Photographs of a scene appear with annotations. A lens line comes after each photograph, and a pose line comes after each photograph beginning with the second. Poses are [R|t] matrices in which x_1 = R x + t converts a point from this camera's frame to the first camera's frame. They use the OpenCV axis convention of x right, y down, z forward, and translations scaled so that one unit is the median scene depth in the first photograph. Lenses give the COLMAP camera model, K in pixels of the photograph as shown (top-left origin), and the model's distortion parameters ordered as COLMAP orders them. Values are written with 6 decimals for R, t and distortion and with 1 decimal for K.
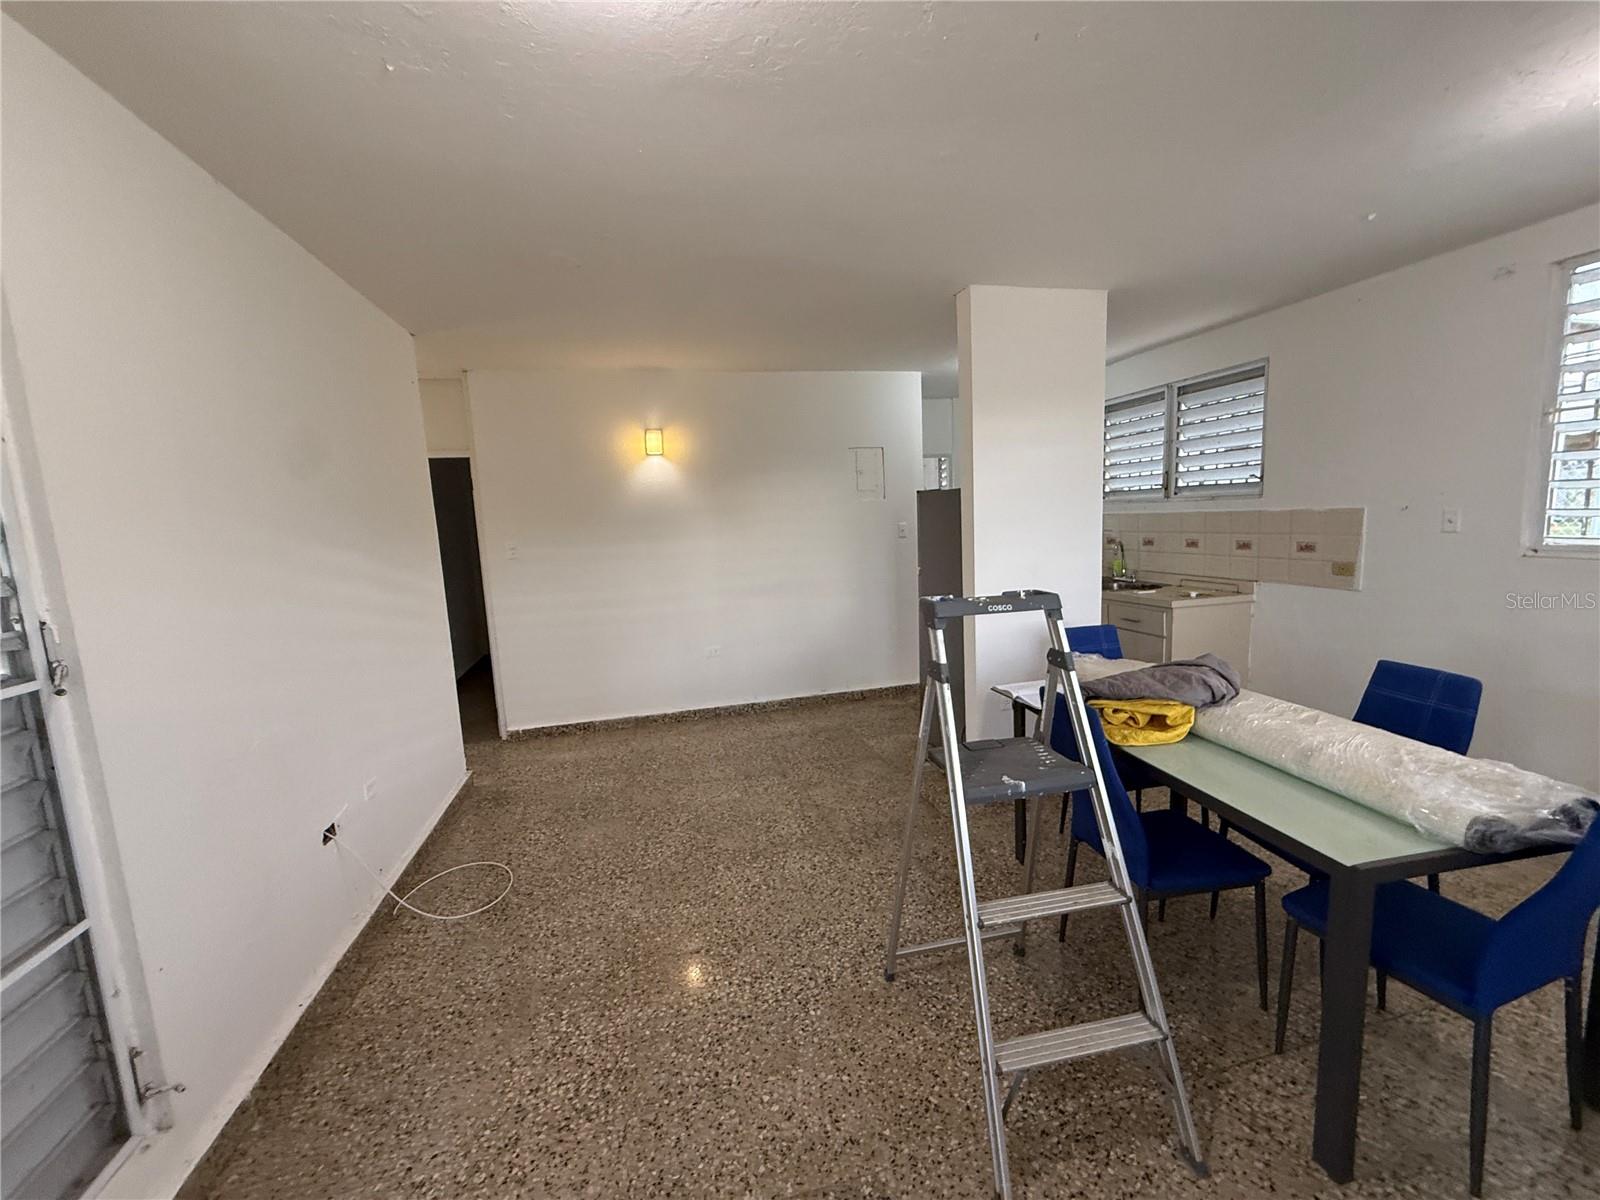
lens RADIAL K [[635.0, 0, 796.2], [0, 635.0, 598.9], [0, 0, 1]] dist [-0.001813, 0.000999]
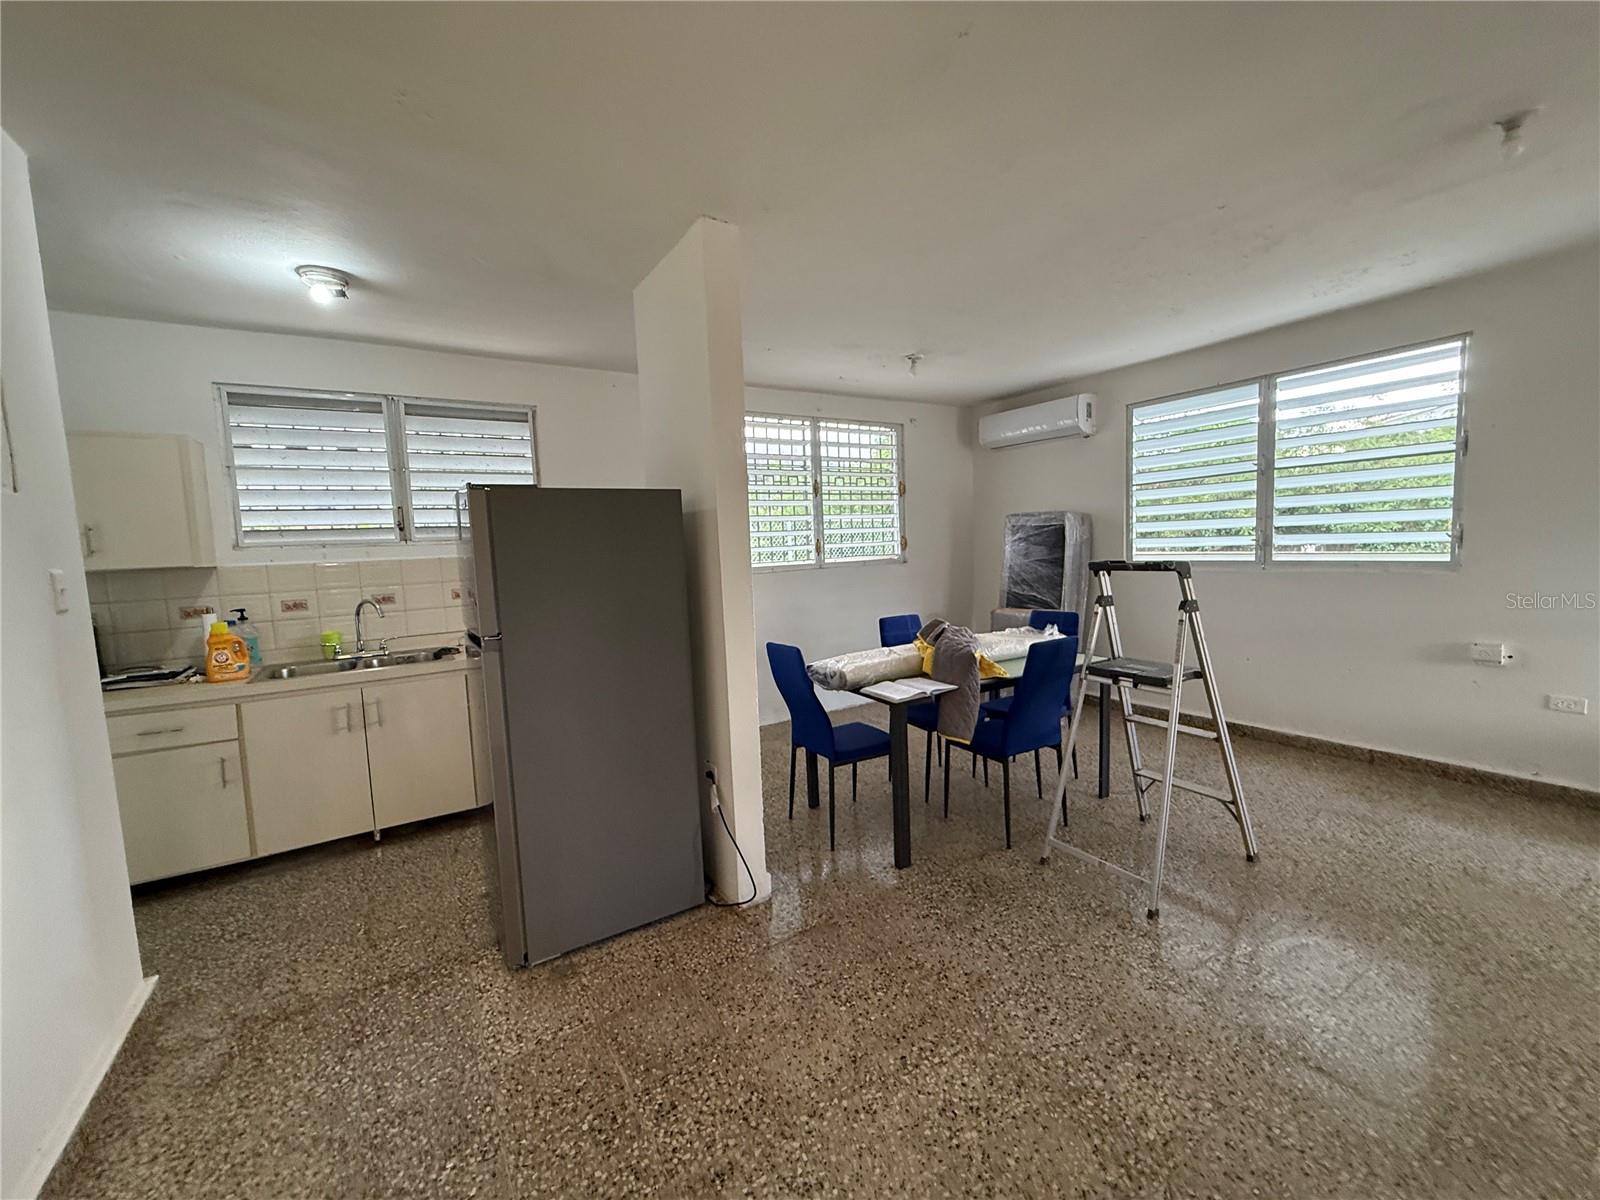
lens RADIAL K [[635.0, 0, 796.2], [0, 635.0, 598.9], [0, 0, 1]] dist [-0.001813, 0.000999]
pose [[-0.315819, -0.021331, 0.948580, -0.315240], [0.178105, 0.980643, 0.081350, -0.067721], [-0.931953, 0.194638, -0.305907, 0.820684]]
